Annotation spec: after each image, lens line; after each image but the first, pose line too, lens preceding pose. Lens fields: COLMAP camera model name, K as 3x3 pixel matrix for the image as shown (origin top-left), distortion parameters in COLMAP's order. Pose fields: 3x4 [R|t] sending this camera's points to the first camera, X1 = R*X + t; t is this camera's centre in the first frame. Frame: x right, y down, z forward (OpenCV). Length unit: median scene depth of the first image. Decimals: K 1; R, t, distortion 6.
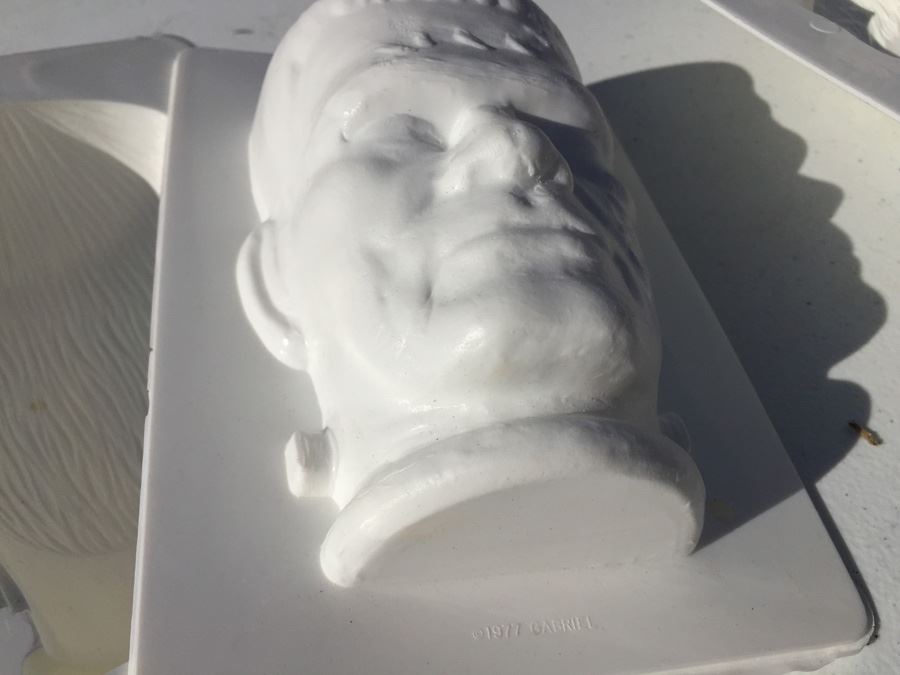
lens RADIAL K [[818.7, 0, 450.2], [0, 818.7, 297.6], [0, 0, 1]] dist [0.088150, -0.166436]
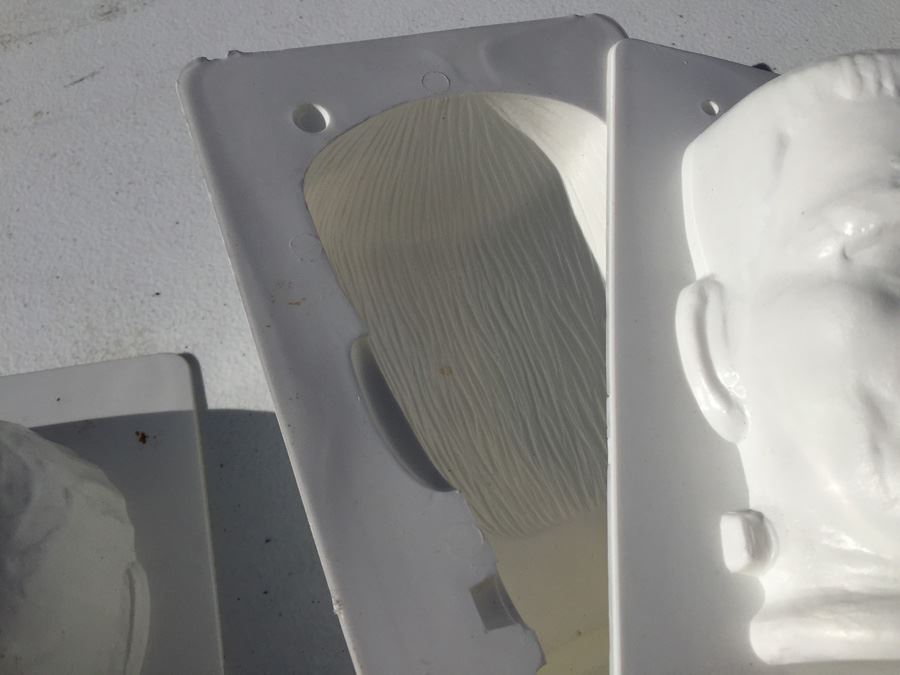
lens RADIAL K [[835.3, 0, 444.8], [0, 835.3, 320.3], [0, 0, 1]] dist [0.080426, -0.190692]
pose [[0.964569, 0.235044, -0.119837, -0.382230], [-0.198571, 0.945838, 0.256827, -0.235048], [0.173712, -0.223931, 0.958999, -0.094291]]
